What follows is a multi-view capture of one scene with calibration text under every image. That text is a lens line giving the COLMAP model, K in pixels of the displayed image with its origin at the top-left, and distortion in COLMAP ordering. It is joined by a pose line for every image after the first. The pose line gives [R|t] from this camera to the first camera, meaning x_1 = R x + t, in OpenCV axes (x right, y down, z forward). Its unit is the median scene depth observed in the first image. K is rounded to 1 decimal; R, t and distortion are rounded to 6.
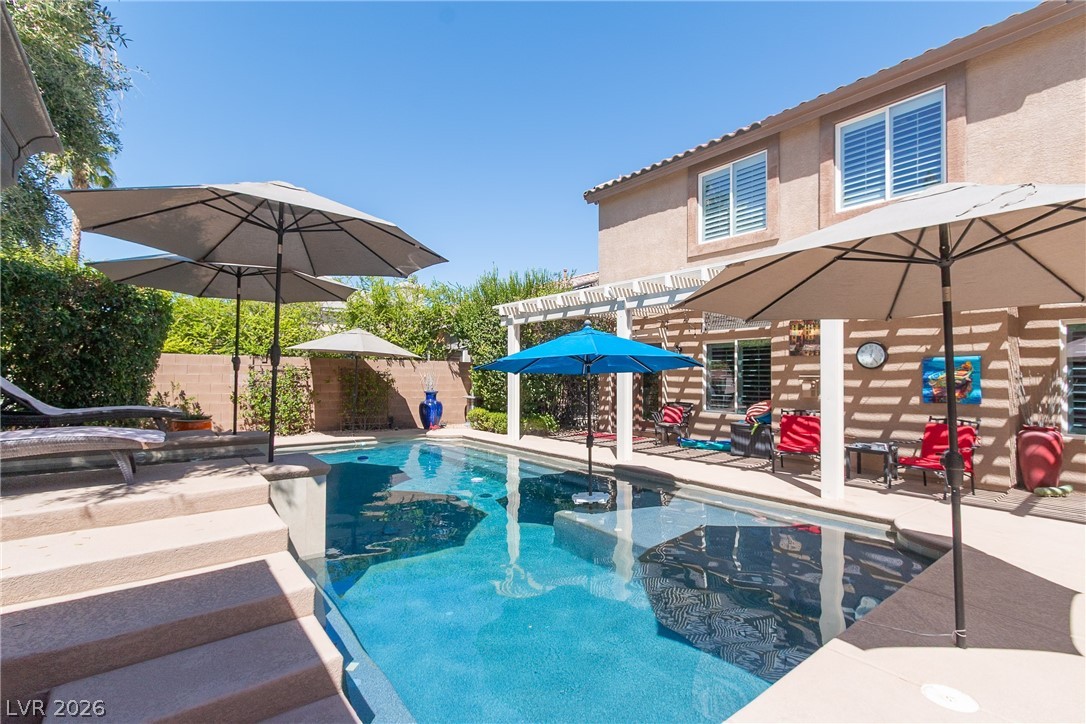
lens RADIAL K [[498.0, 0, 543.4], [0, 498.0, 366.8], [0, 0, 1]] dist [-0.002569, -0.001772]
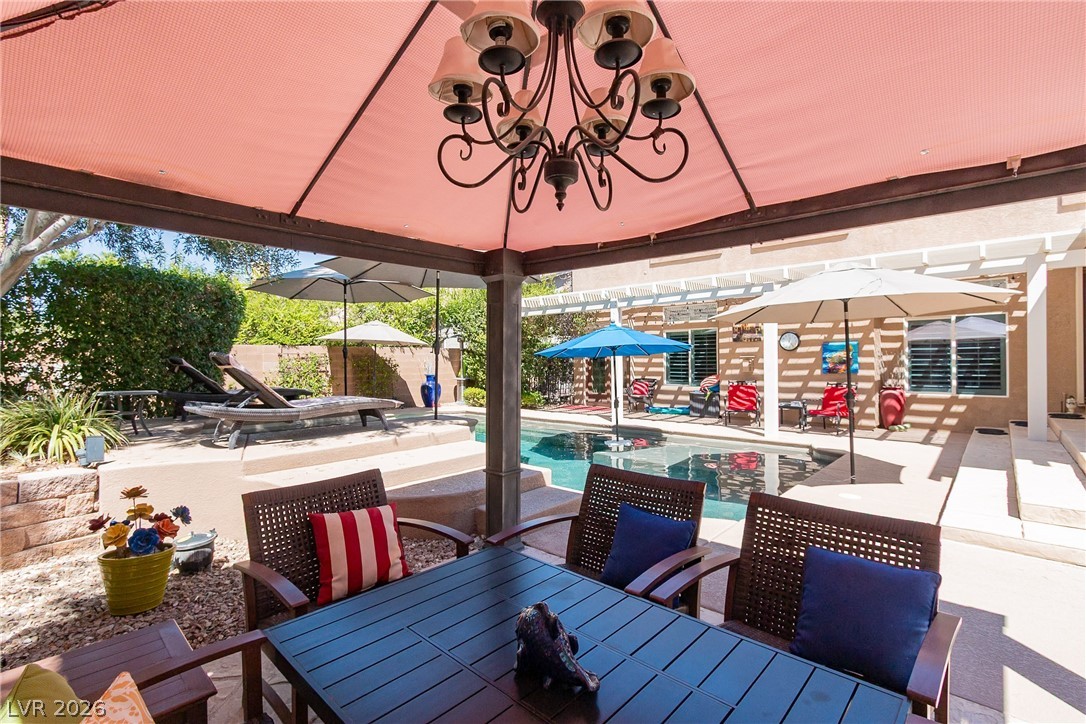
lens RADIAL K [[498.0, 0, 541.1], [0, 498.0, 358.6], [0, 0, 1]] dist [-0.002569, -0.001772]
pose [[0.987017, -0.014277, 0.159982, -0.266455], [0.011716, 0.999788, 0.016934, -0.005730], [-0.160189, -0.014840, 0.986975, -0.289001]]
